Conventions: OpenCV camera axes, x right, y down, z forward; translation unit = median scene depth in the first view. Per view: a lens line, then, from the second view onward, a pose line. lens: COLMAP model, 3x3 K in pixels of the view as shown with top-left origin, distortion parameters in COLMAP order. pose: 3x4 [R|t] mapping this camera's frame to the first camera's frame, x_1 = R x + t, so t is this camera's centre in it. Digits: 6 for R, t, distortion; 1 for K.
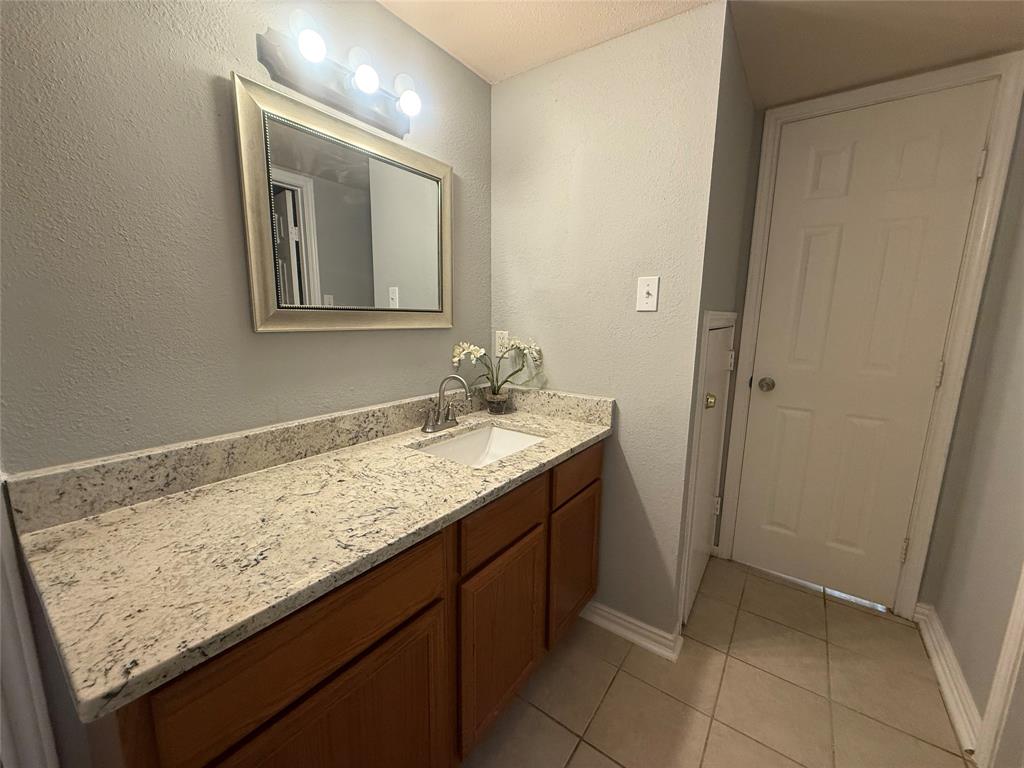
lens RADIAL K [[407.9, 0, 509.0], [0, 407.9, 384.8], [0, 0, 1]] dist [-0.000412, 0.000327]
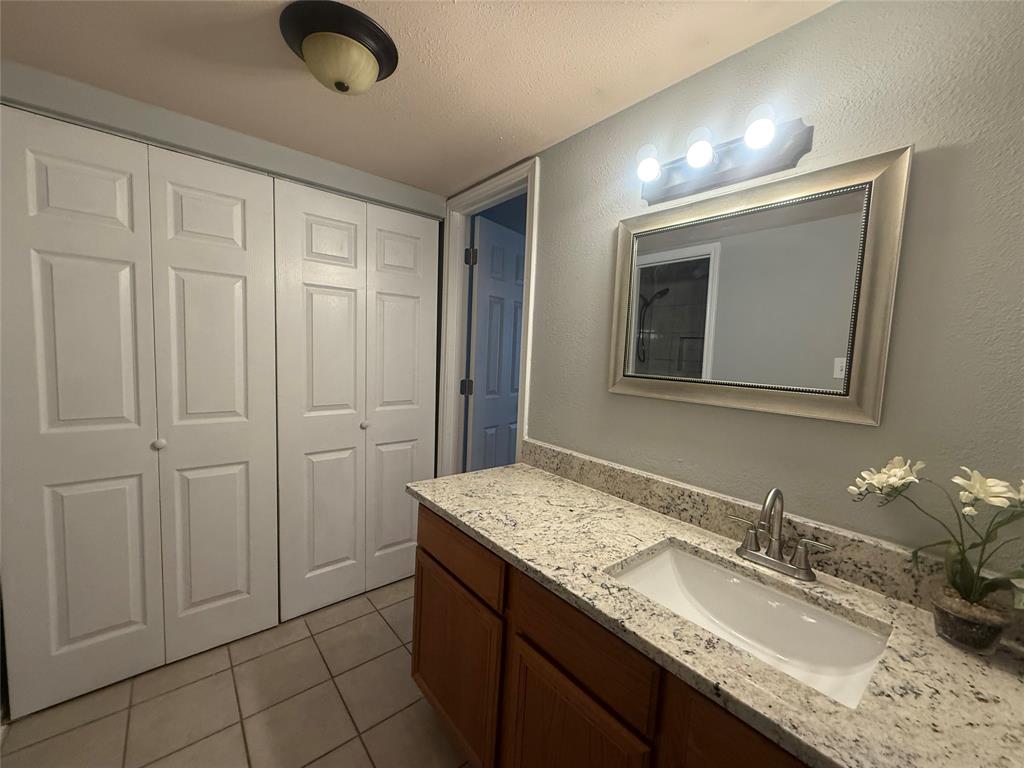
lens RADIAL K [[407.9, 0, 509.0], [0, 407.9, 384.8], [0, 0, 1]] dist [-0.000412, 0.000327]
pose [[-0.245025, 0.054989, -0.967956, 0.792167], [-0.209241, 0.971862, 0.108177, -0.226312], [0.946668, 0.229042, -0.226625, 0.961778]]
